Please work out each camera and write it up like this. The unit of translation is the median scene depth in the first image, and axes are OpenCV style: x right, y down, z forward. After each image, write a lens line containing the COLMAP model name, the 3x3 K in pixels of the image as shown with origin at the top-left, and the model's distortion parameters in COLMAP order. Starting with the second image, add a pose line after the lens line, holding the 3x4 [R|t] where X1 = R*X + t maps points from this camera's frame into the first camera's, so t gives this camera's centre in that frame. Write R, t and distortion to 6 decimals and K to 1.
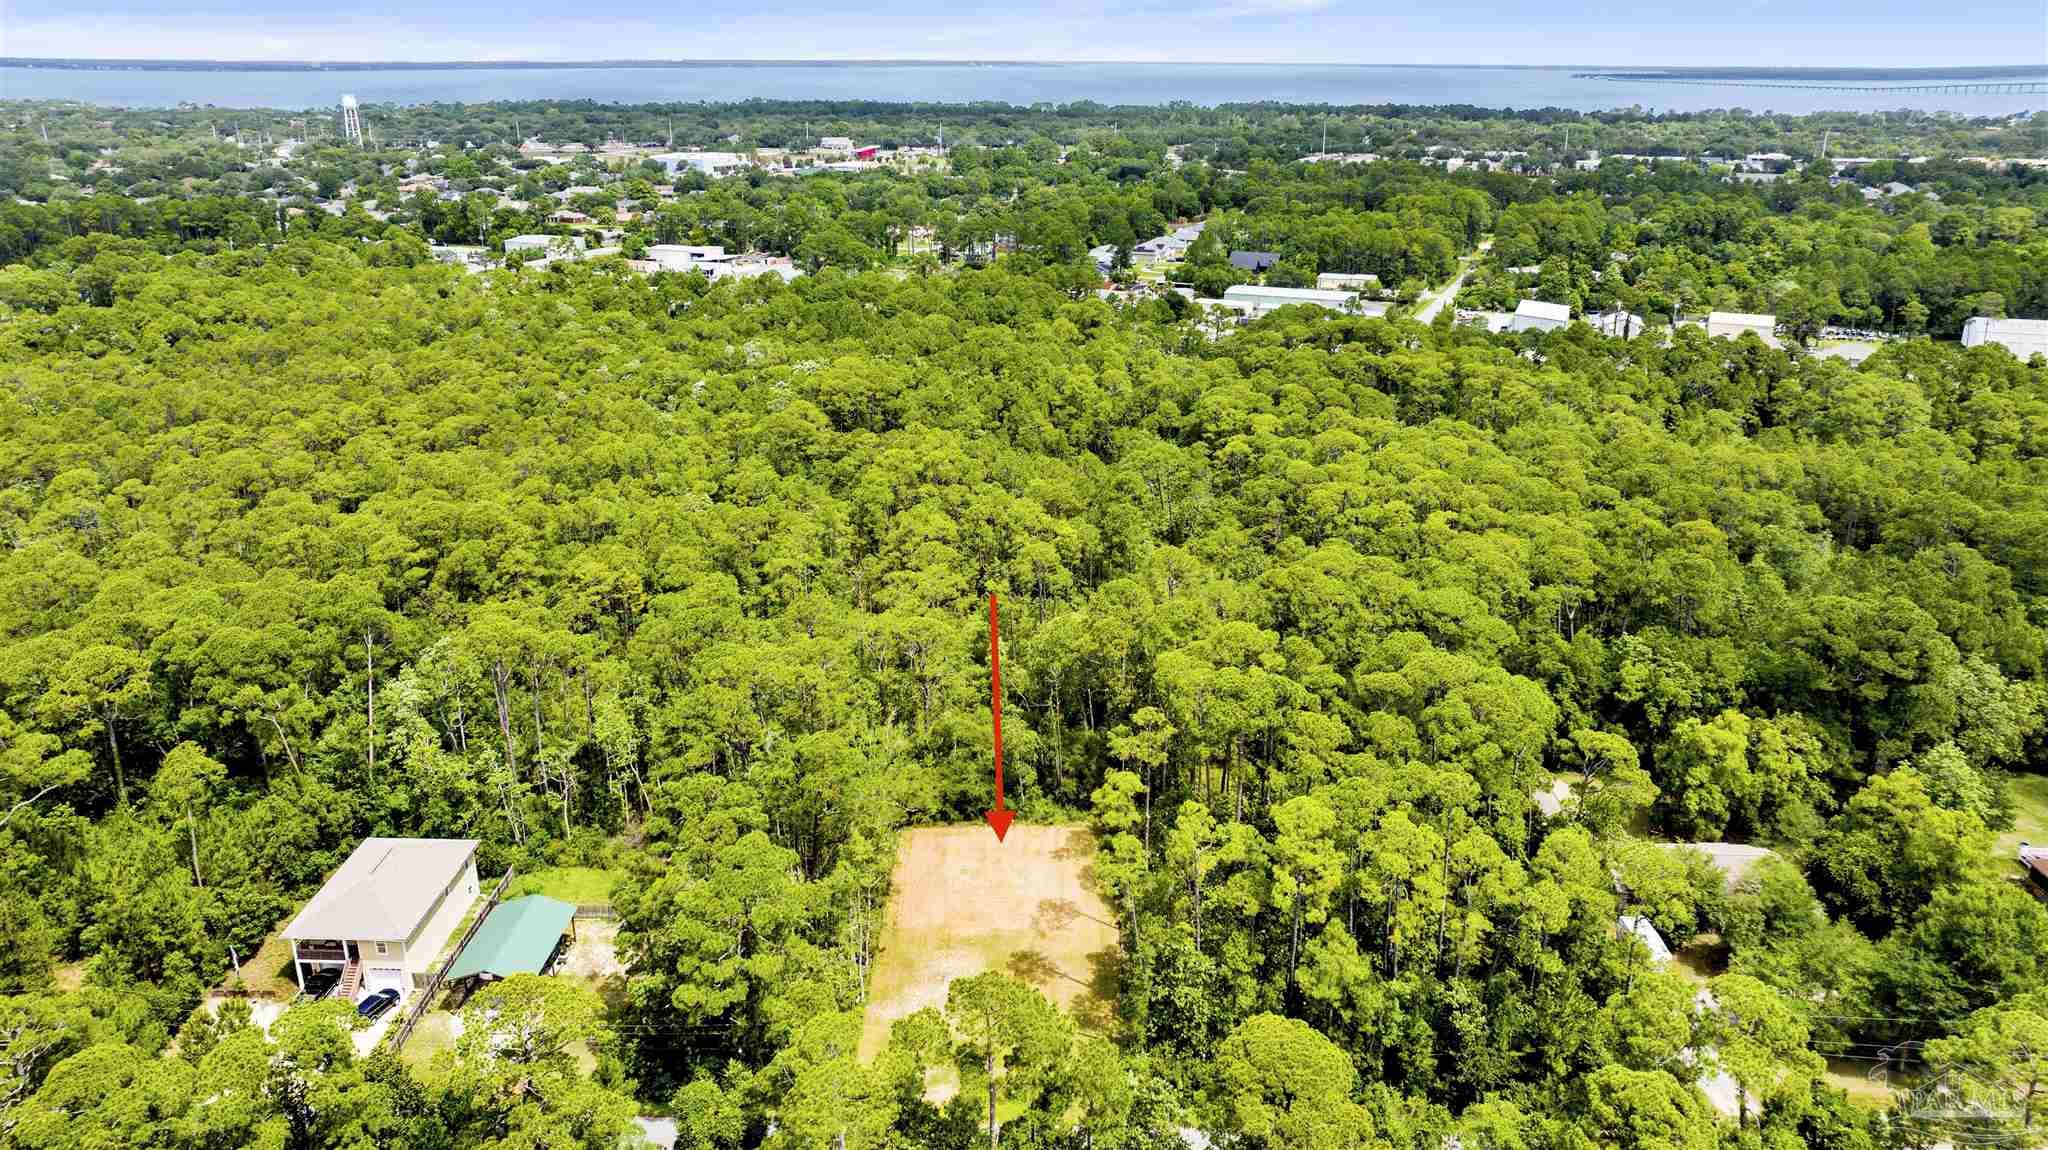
lens RADIAL K [[1432.2, 0, 1030.5], [0, 1432.2, 577.4], [0, 0, 1]] dist [-0.014453, 0.001654]
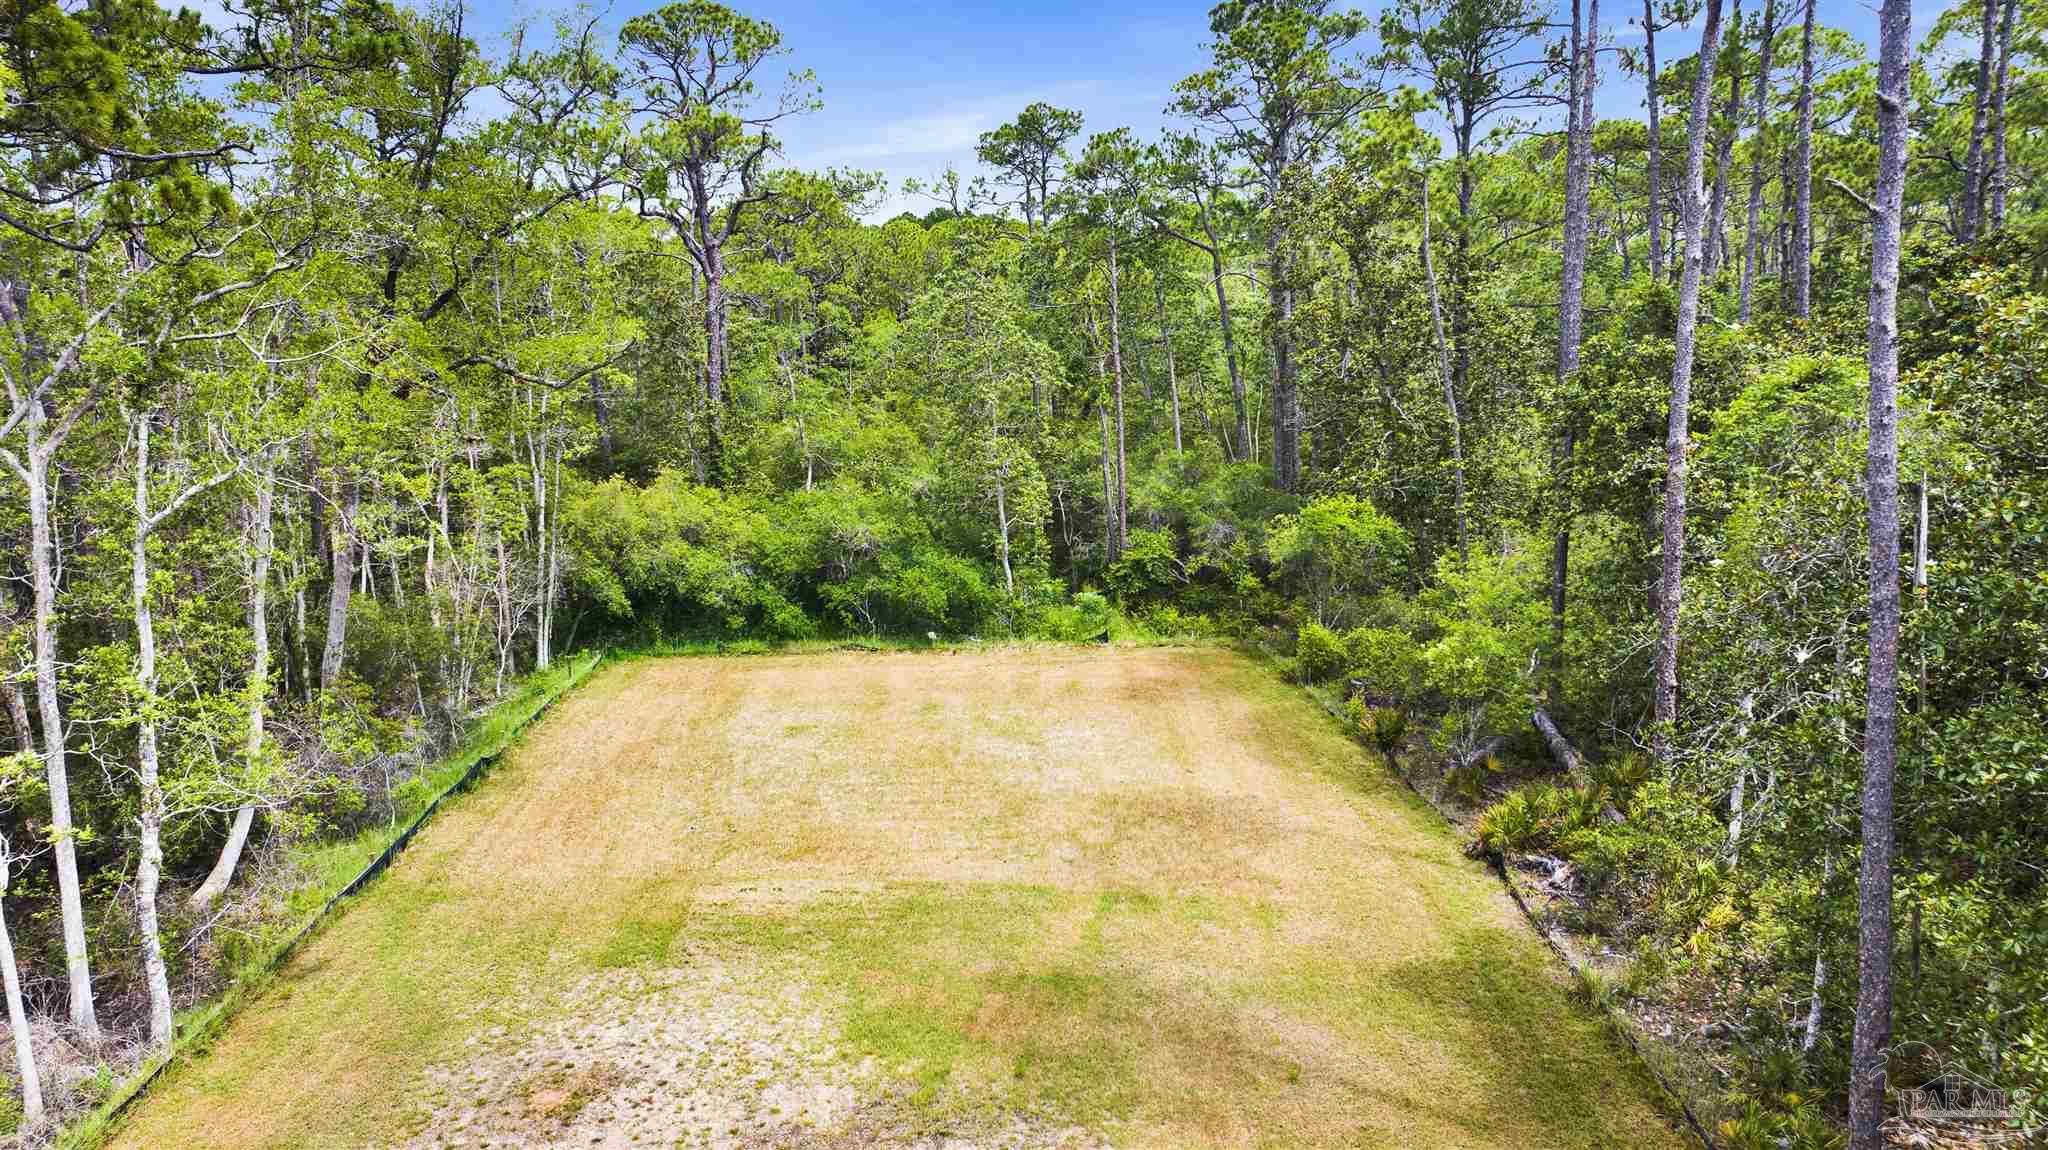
lens RADIAL K [[1454.5, 0, 1033.3], [0, 1454.5, 576.4], [0, 0, 1]] dist [0.003957, -0.063576]
pose [[0.999236, -0.006204, 0.038591, -0.010288], [0.011753, 0.989319, -0.145294, 0.165780], [-0.037278, 0.145636, 0.988636, 0.558288]]
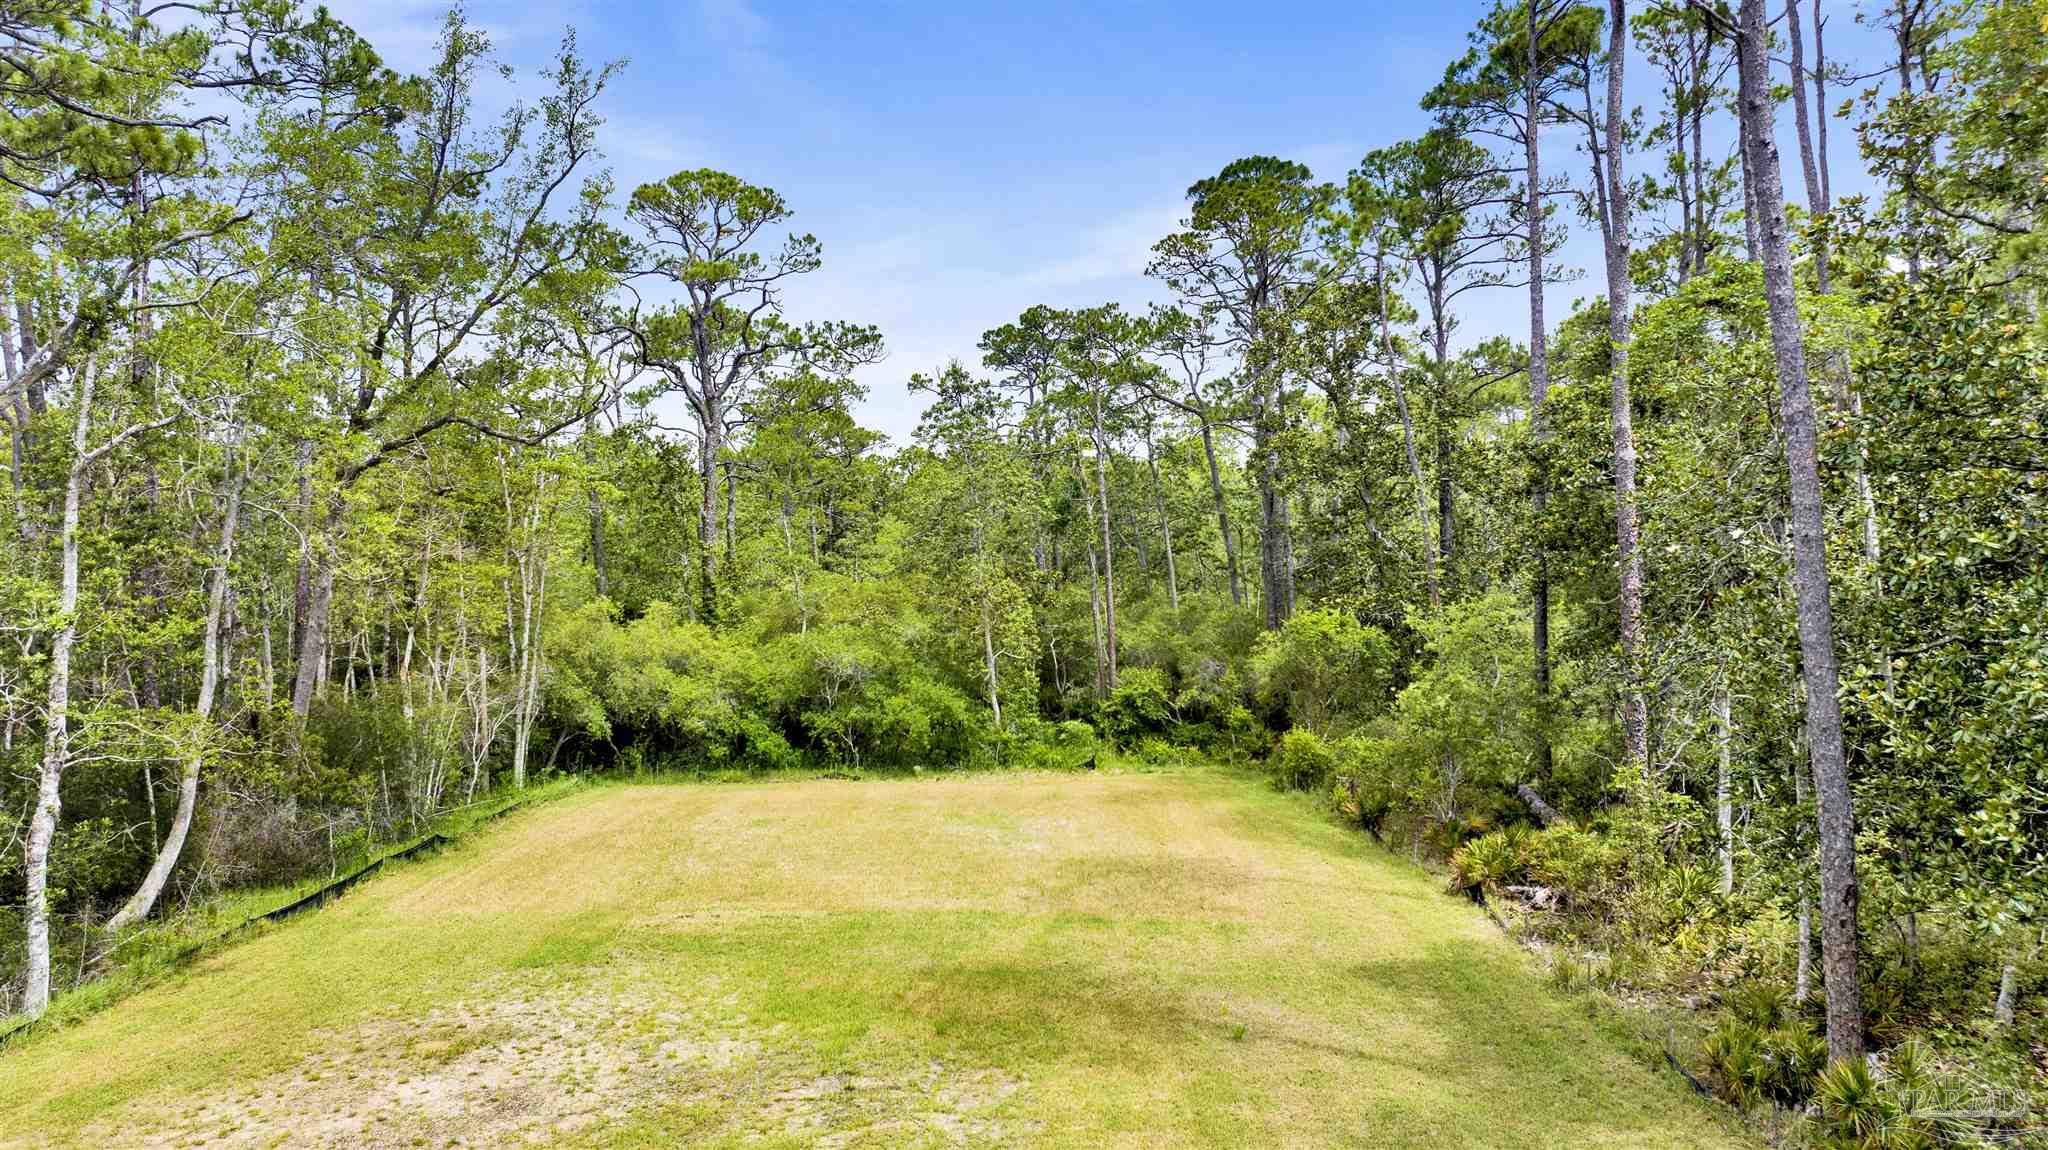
lens RADIAL K [[1448.6, 0, 1031.6], [0, 1448.6, 574.7], [0, 0, 1]] dist [-0.016258, -0.002595]
pose [[0.999860, -0.006331, 0.015507, -0.001936], [0.011179, 0.941671, -0.336349, 0.192261], [-0.012473, 0.336476, 0.941610, 0.566764]]
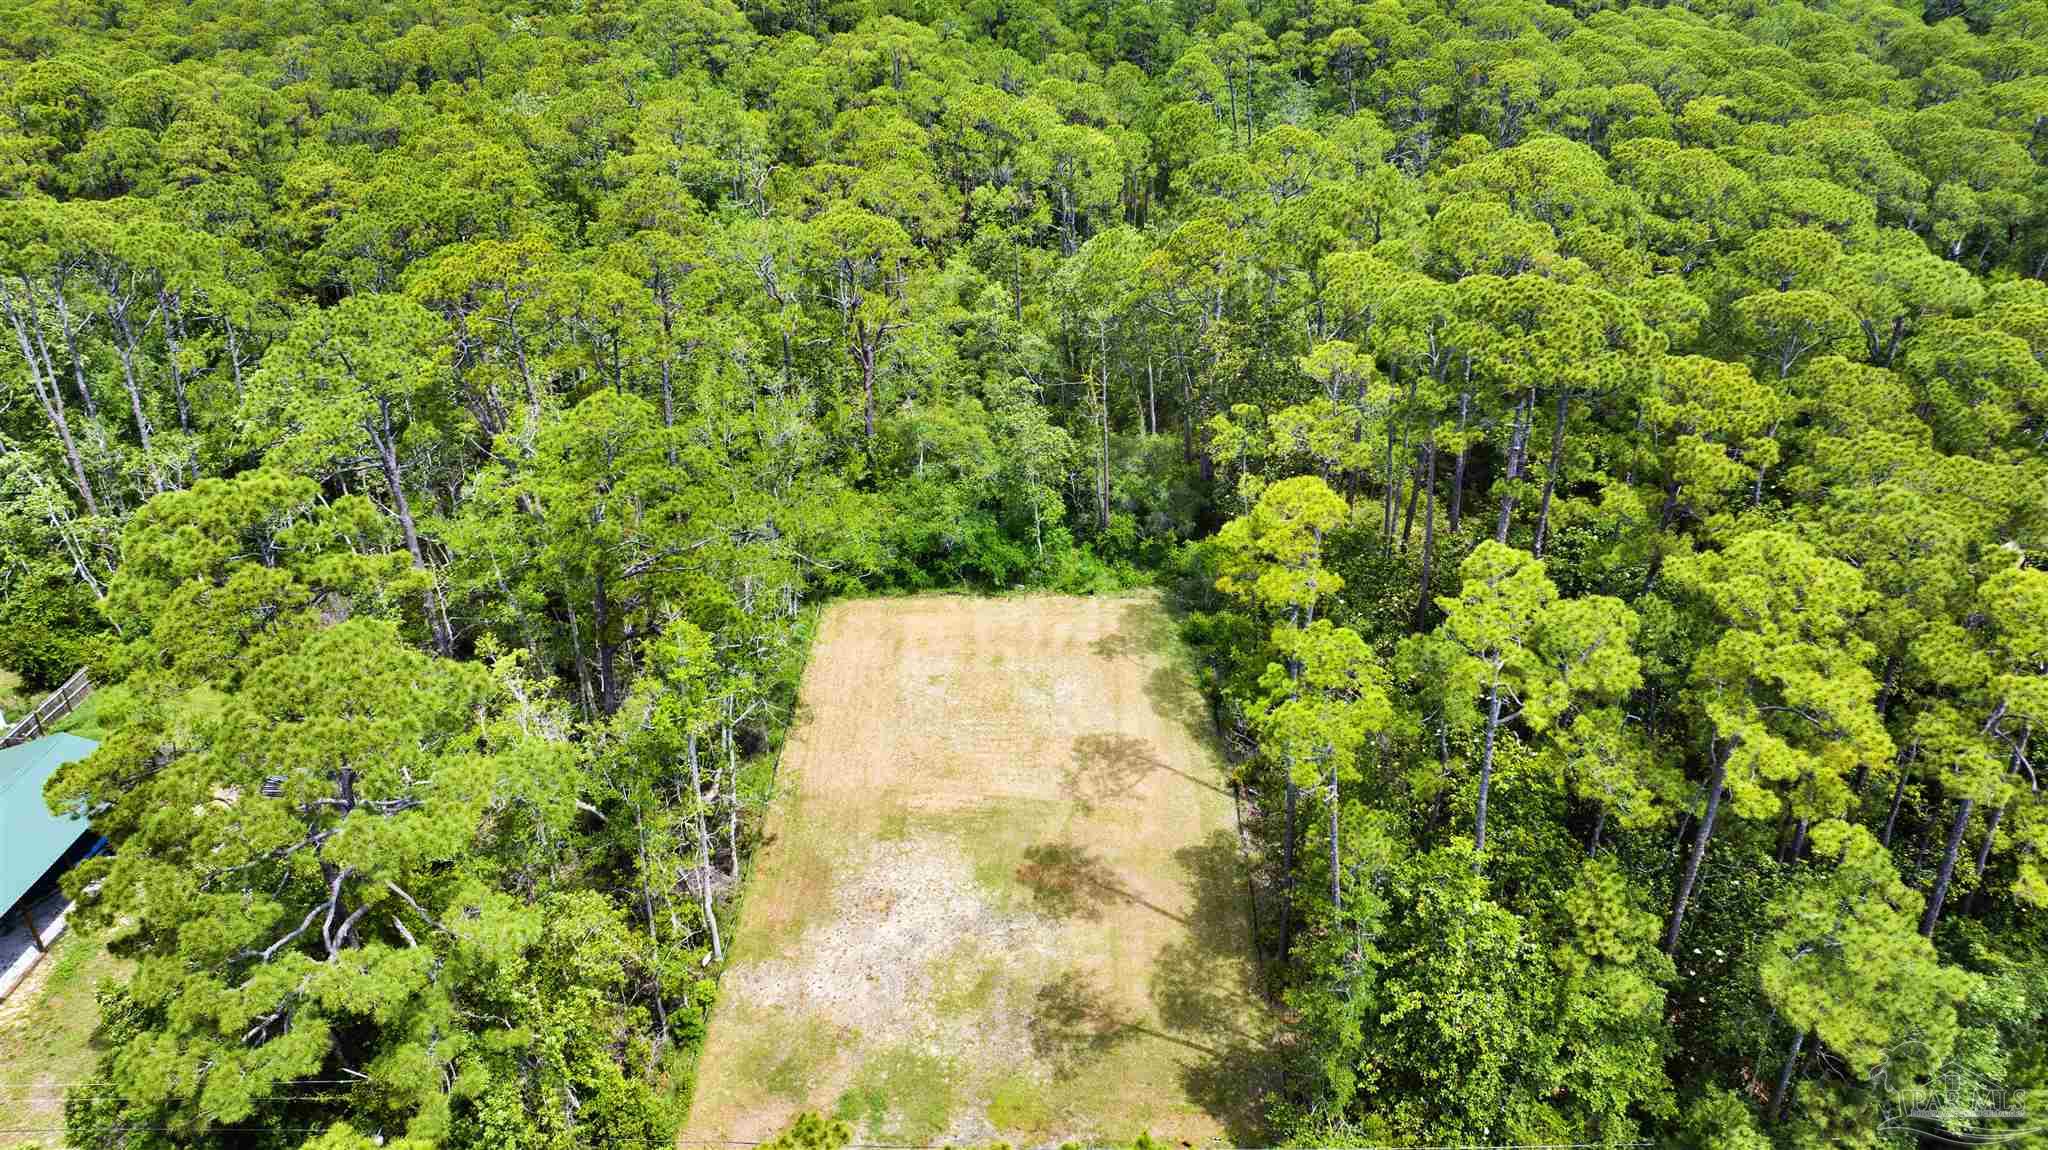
lens RADIAL K [[1432.2, 0, 1030.5], [0, 1432.2, 577.4], [0, 0, 1]] dist [-0.014453, 0.001654]
pose [[0.999965, 0.002772, 0.007900, -0.011155], [-0.004023, 0.986615, 0.163015, 0.060441], [-0.007343, -0.163041, 0.986592, 0.361507]]
